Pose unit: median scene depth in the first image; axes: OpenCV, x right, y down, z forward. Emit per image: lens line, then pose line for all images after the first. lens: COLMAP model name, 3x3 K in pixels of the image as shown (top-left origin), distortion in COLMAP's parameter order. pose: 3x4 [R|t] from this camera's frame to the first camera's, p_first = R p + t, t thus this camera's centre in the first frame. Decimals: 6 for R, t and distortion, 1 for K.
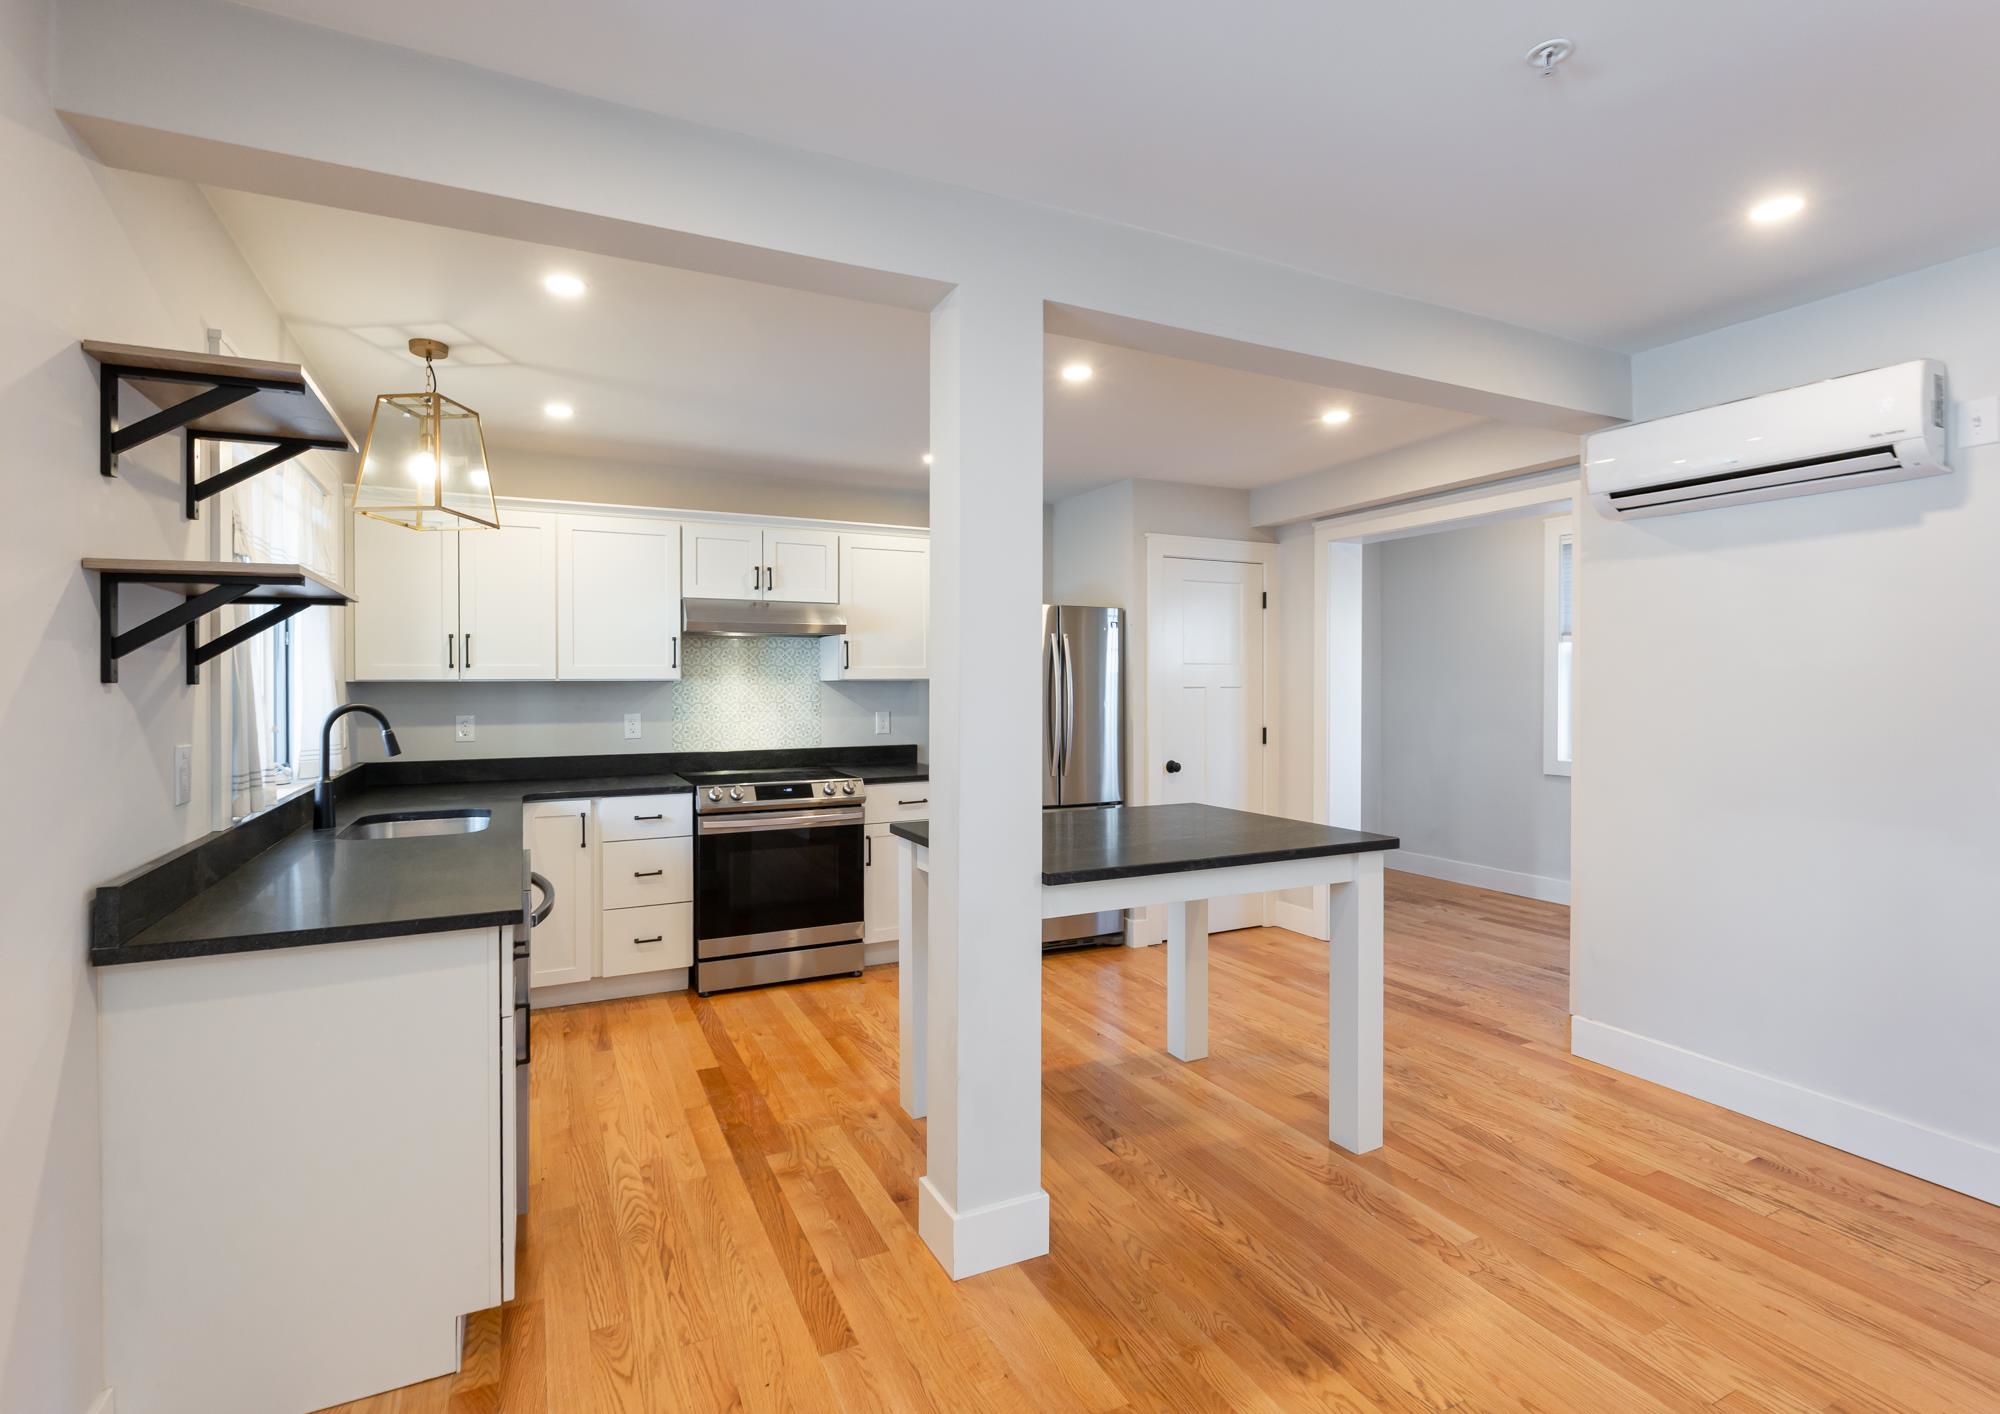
lens RADIAL K [[927.2, 0, 977.3], [0, 927.2, 679.8], [0, 0, 1]] dist [-0.003982, -0.000168]
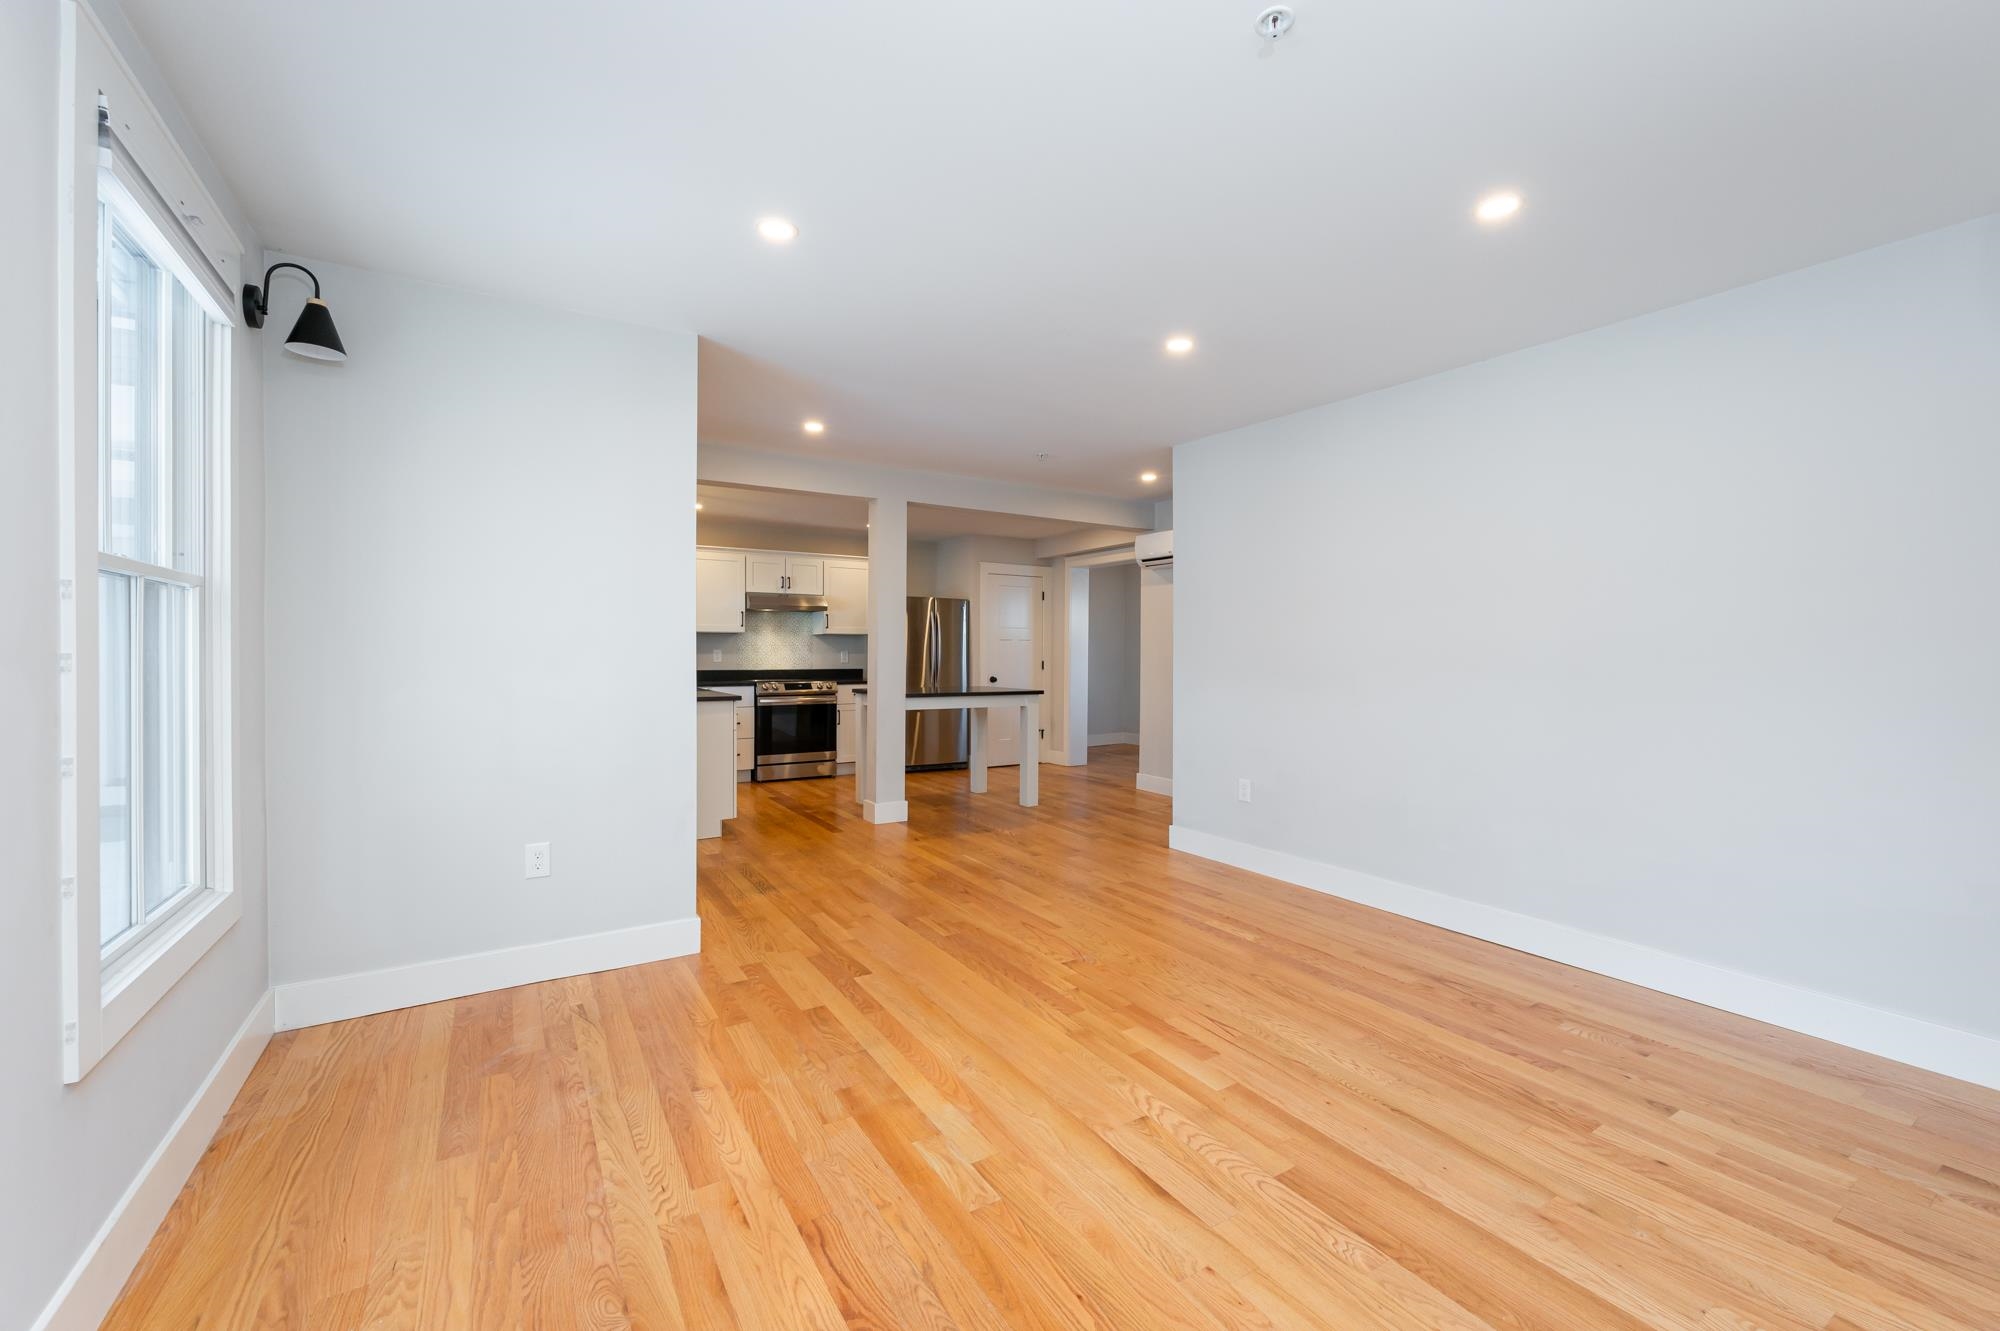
lens RADIAL K [[810.0, 0, 1000.2], [0, 810.0, 661.2], [0, 0, 1]] dist [-0.008113, 0.000365]
pose [[0.994515, 0.005853, 0.104427, 0.053114], [-0.007457, 0.999860, 0.014975, 0.034192], [-0.104325, -0.015672, 0.994420, -0.868974]]
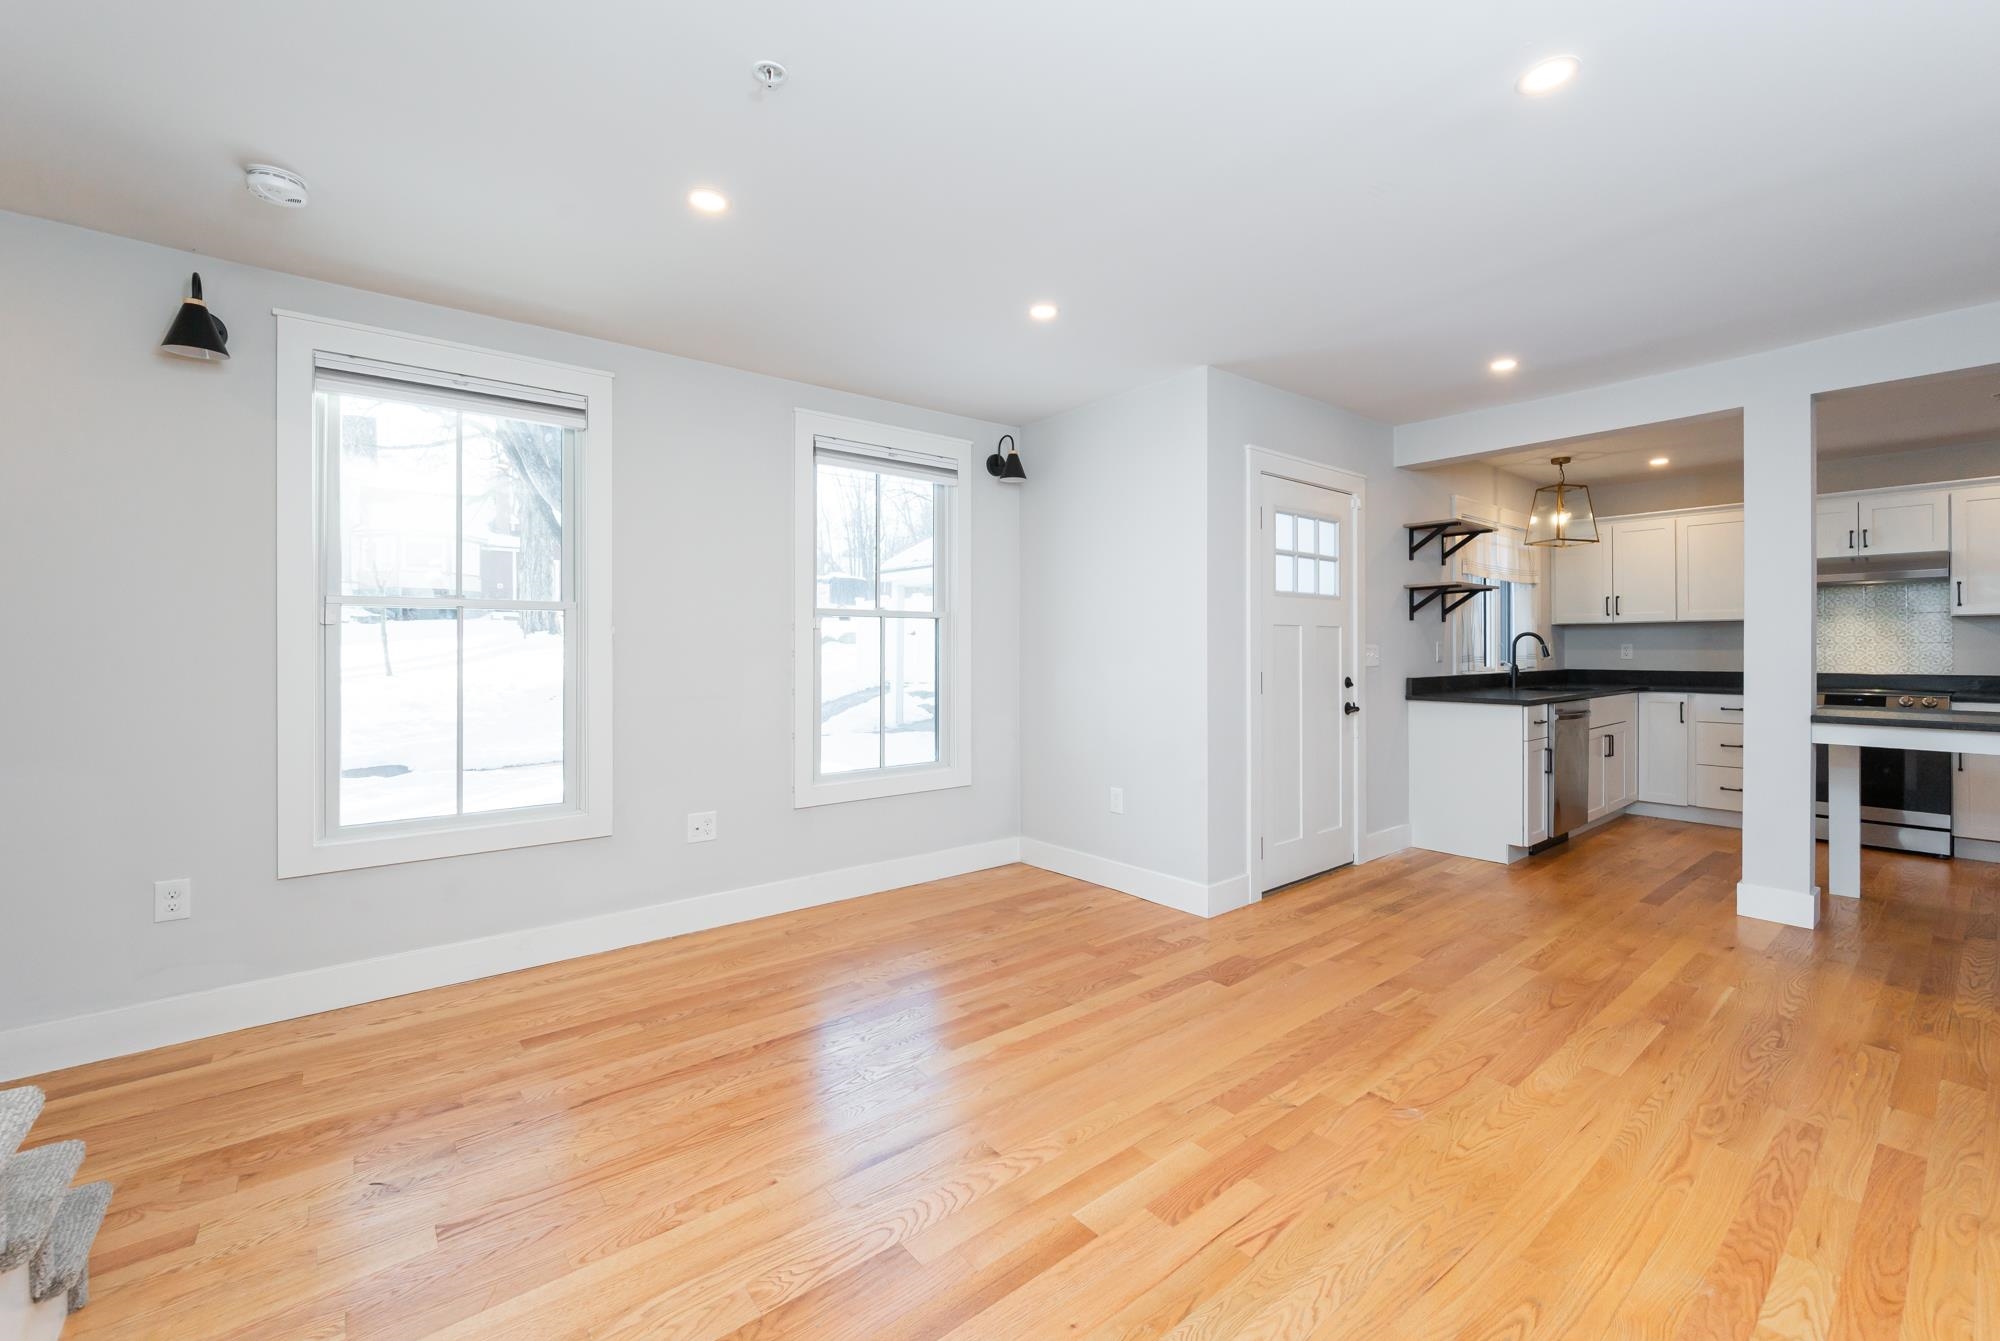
lens RADIAL K [[823.3, 0, 997.4], [0, 823.3, 649.9], [0, 0, 1]] dist [-0.007415, 0.000151]
pose [[0.223938, 0.006603, -0.974581, 0.673233], [0.005195, 0.999955, 0.007969, 0.032738], [0.974590, -0.006847, 0.223894, -0.472663]]
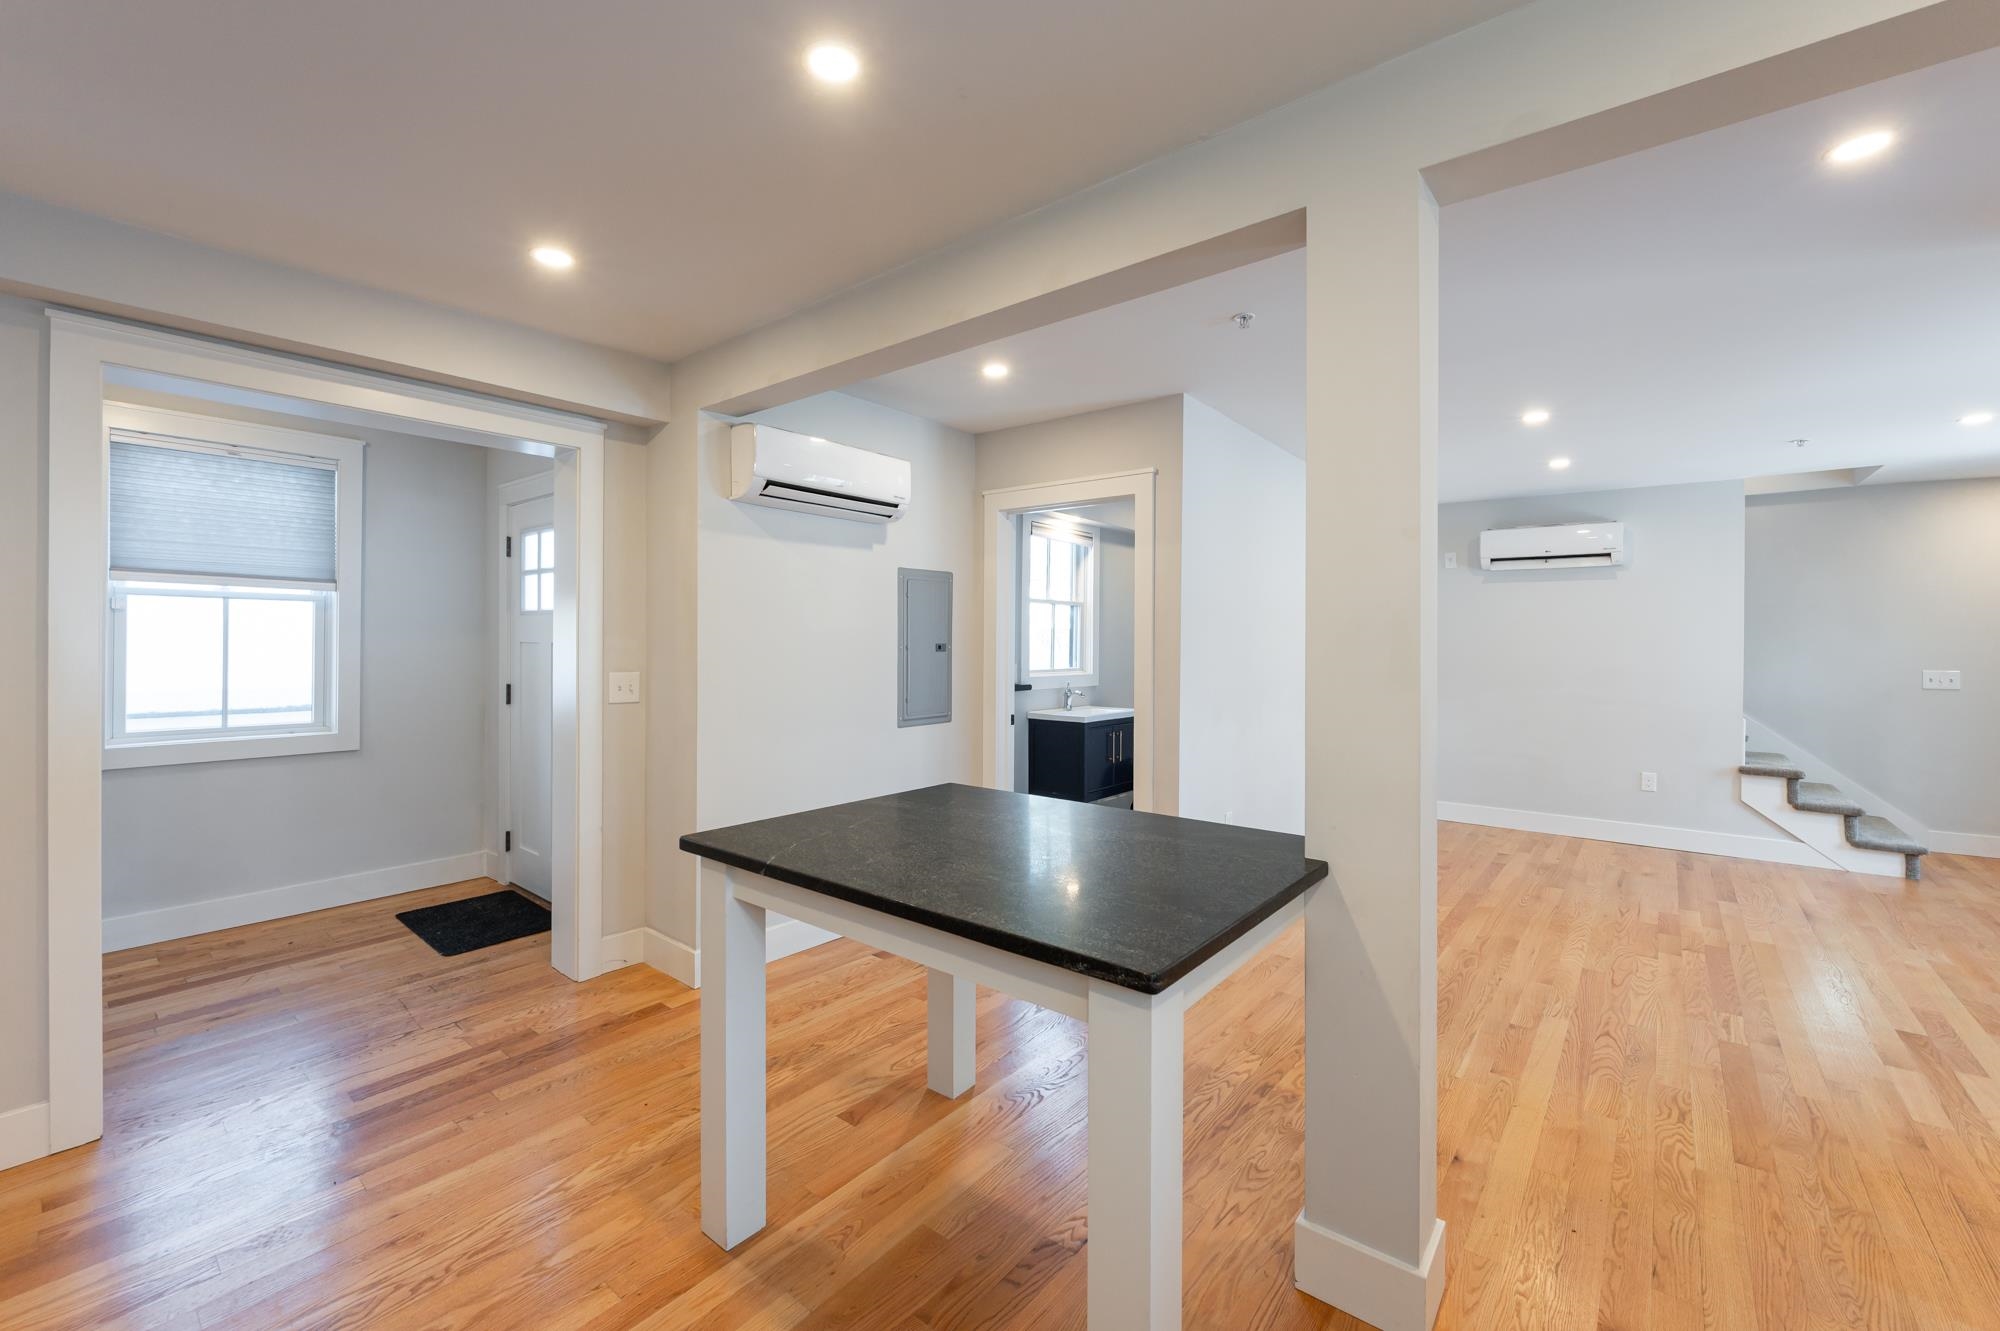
lens RADIAL K [[810.0, 0, 1001.5], [0, 810.0, 644.9], [0, 0, 1]] dist [-0.008113, 0.000365]
pose [[-0.420871, -0.002177, 0.907118, -0.289147], [-0.006745, 0.999977, -0.000729, 0.005379], [-0.907096, -0.006425, -0.420876, 0.890195]]
